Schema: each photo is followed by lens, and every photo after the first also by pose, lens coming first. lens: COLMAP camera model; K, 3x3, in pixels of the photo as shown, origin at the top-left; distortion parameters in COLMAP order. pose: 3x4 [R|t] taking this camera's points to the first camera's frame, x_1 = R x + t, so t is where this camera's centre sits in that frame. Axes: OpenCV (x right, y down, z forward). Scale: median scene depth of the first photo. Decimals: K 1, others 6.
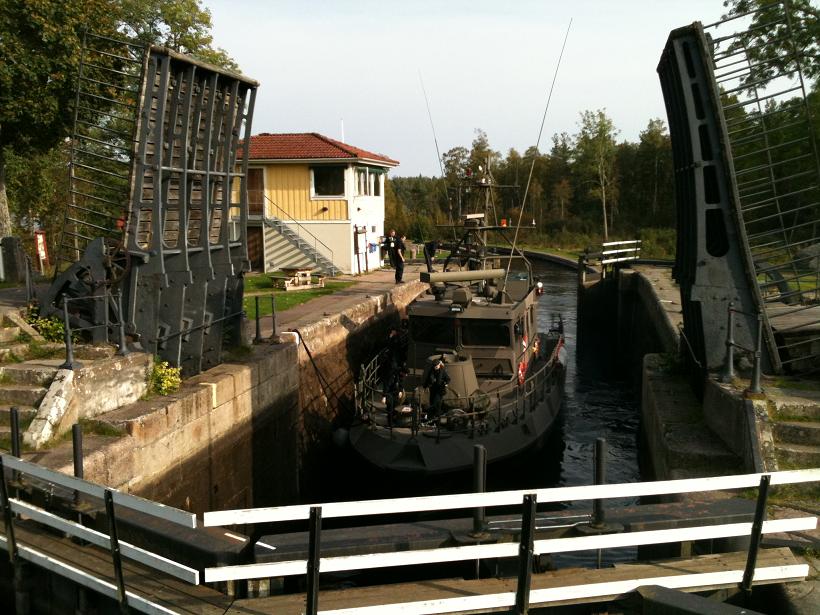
lens RADIAL K [[863.5, 0, 410.0], [0, 863.5, 307.5], [0, 0, 1]] dist [0.087934, -0.013026]
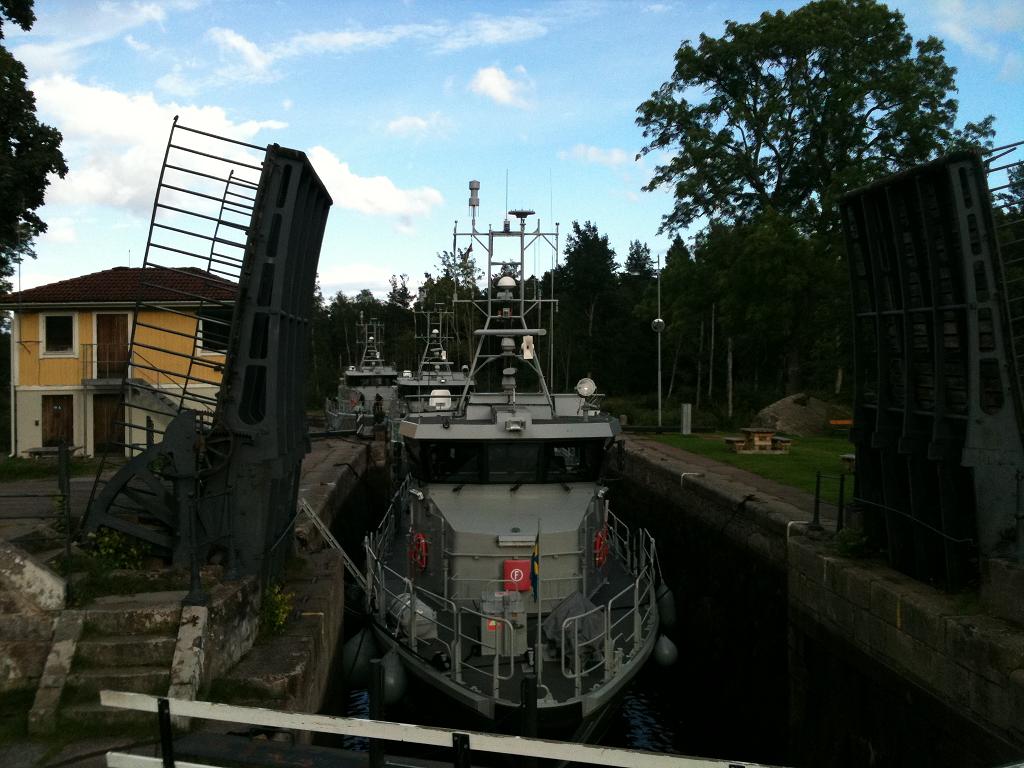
lens RADIAL K [[1083.6, 0, 512.0], [0, 1083.6, 384.0], [0, 0, 1]] dist [0.133569, -0.356199]
pose [[0.956005, -0.017799, 0.292811, -0.330012], [0.046352, 0.994784, -0.090864, -0.009282], [-0.289667, 0.100439, 0.951843, 0.089679]]
